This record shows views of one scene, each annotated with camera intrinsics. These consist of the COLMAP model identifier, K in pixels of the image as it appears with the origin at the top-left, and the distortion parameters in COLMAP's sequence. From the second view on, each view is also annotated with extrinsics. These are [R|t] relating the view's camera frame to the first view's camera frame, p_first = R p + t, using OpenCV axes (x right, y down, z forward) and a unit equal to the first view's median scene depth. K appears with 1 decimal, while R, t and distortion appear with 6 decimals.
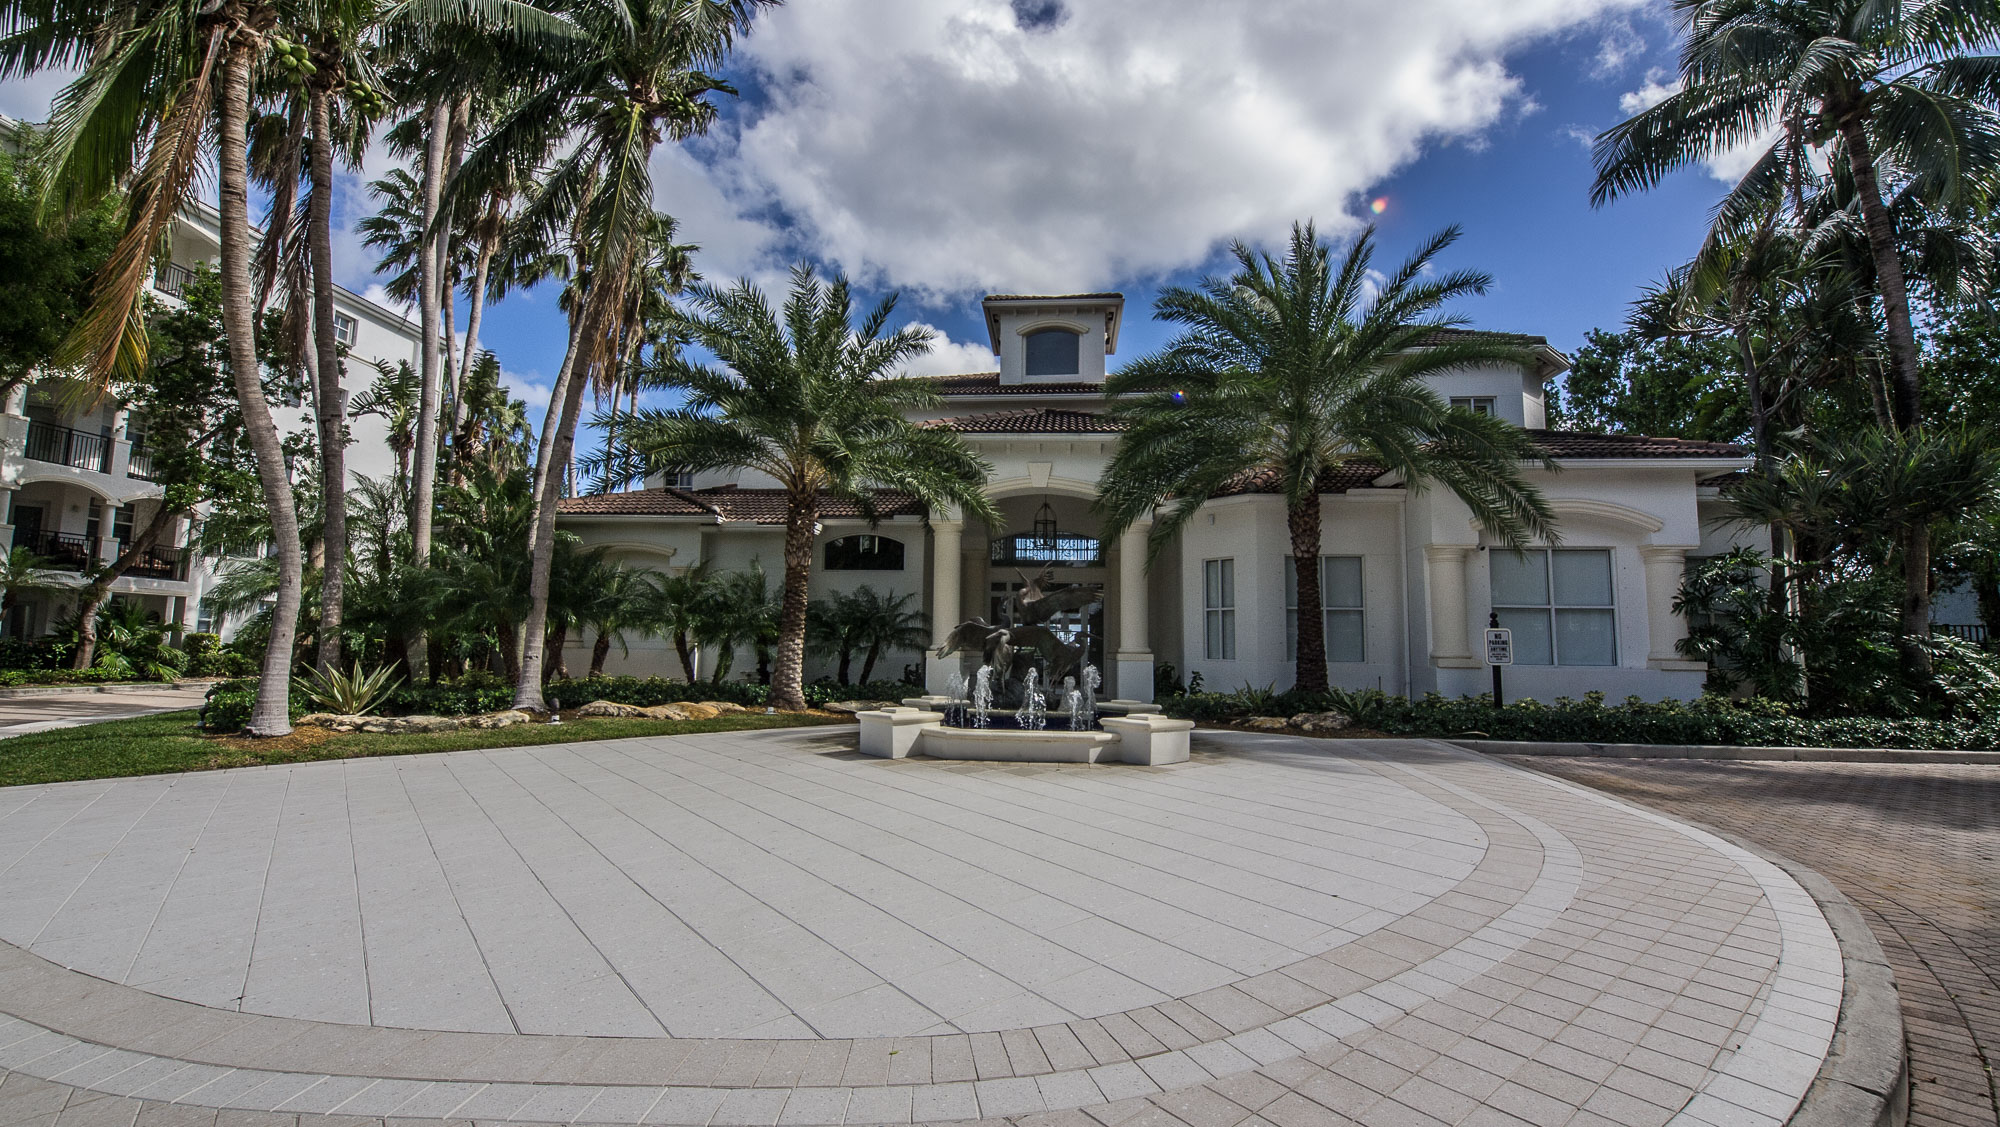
lens RADIAL K [[811.6, 0, 1000.0], [0, 811.6, 563.5], [0, 0, 1]] dist [0.013261, -0.014635]
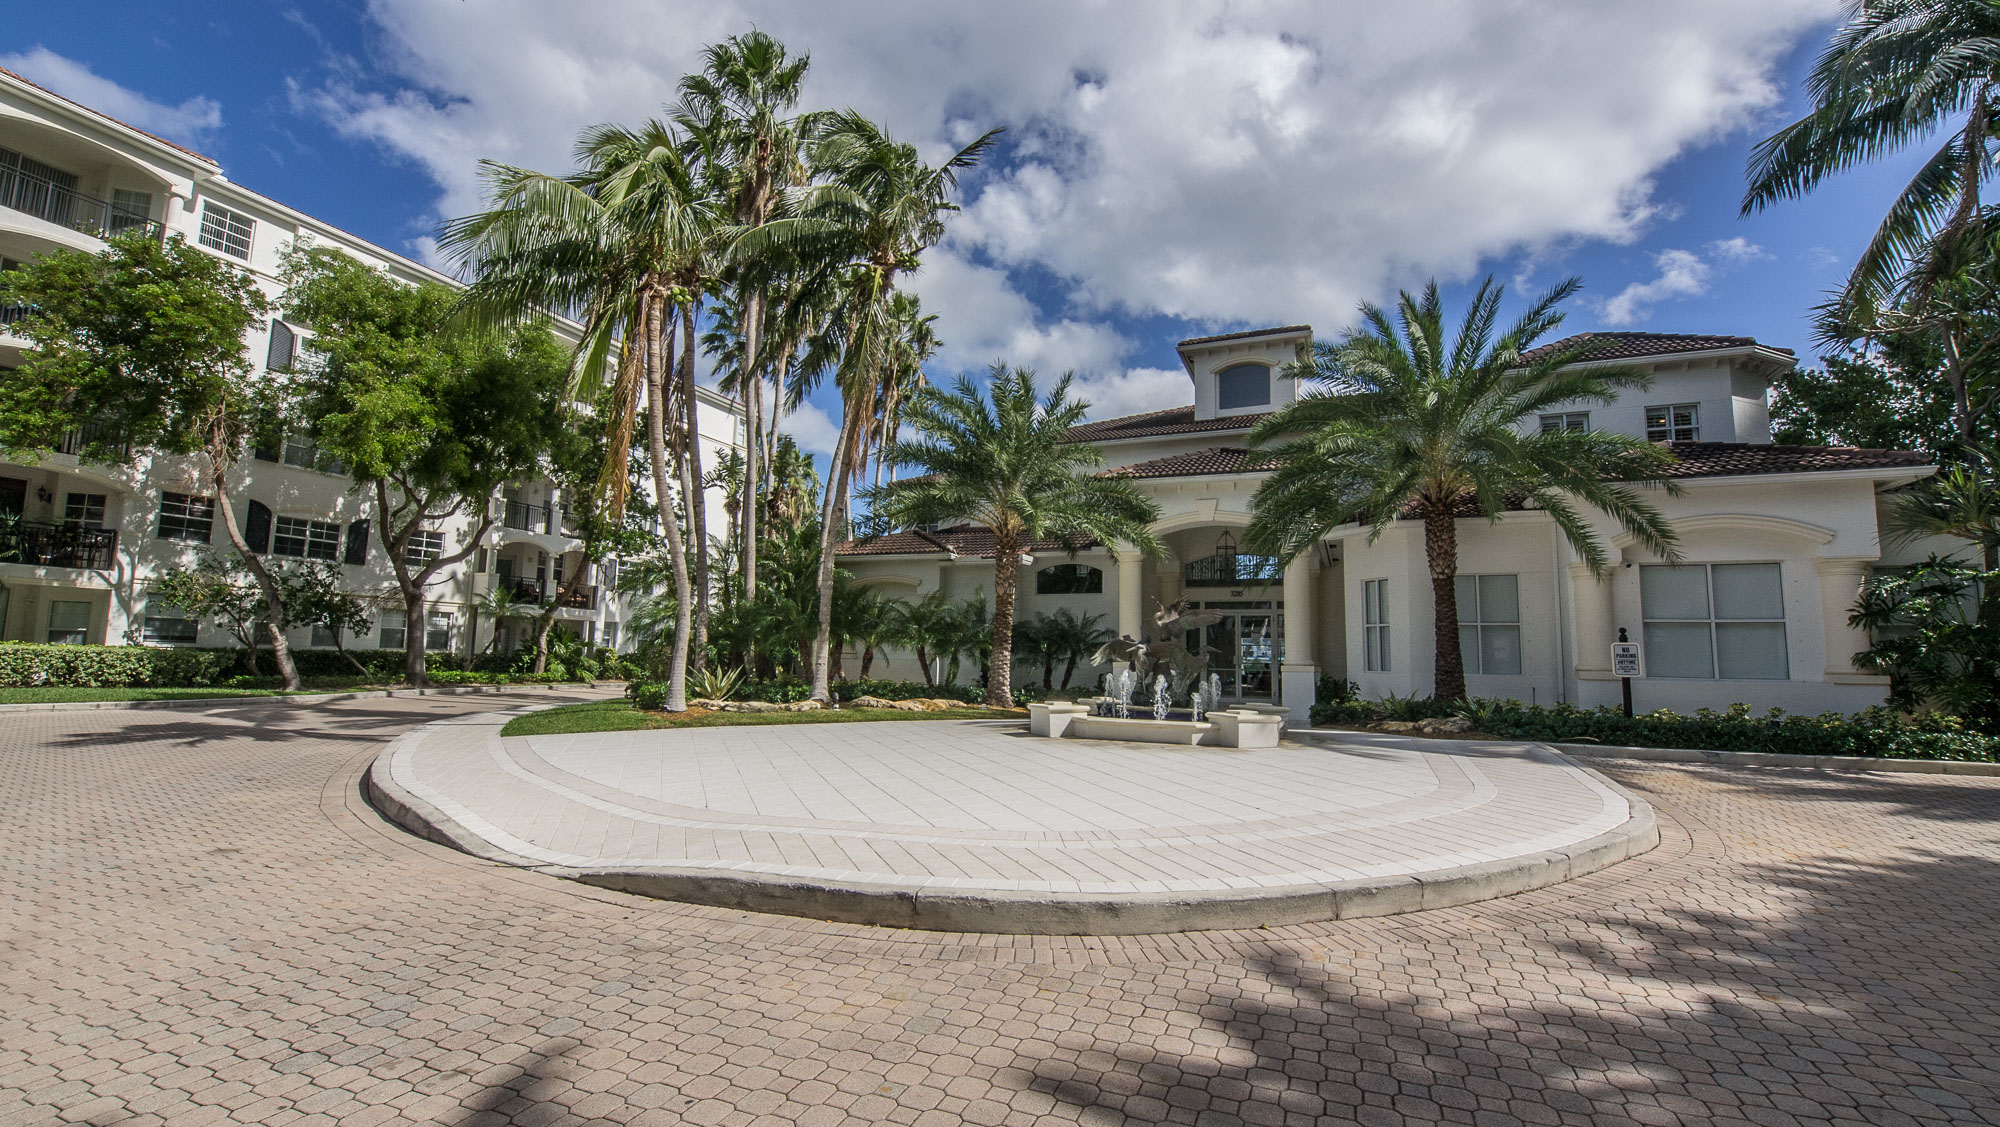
lens RADIAL K [[811.6, 0, 1000.0], [0, 811.6, 563.5], [0, 0, 1]] dist [0.013261, -0.014635]
pose [[0.953226, -0.031167, -0.300648, 0.123979], [0.025999, 0.999438, -0.021175, -0.017841], [0.301139, 0.012367, 0.953500, -0.208943]]
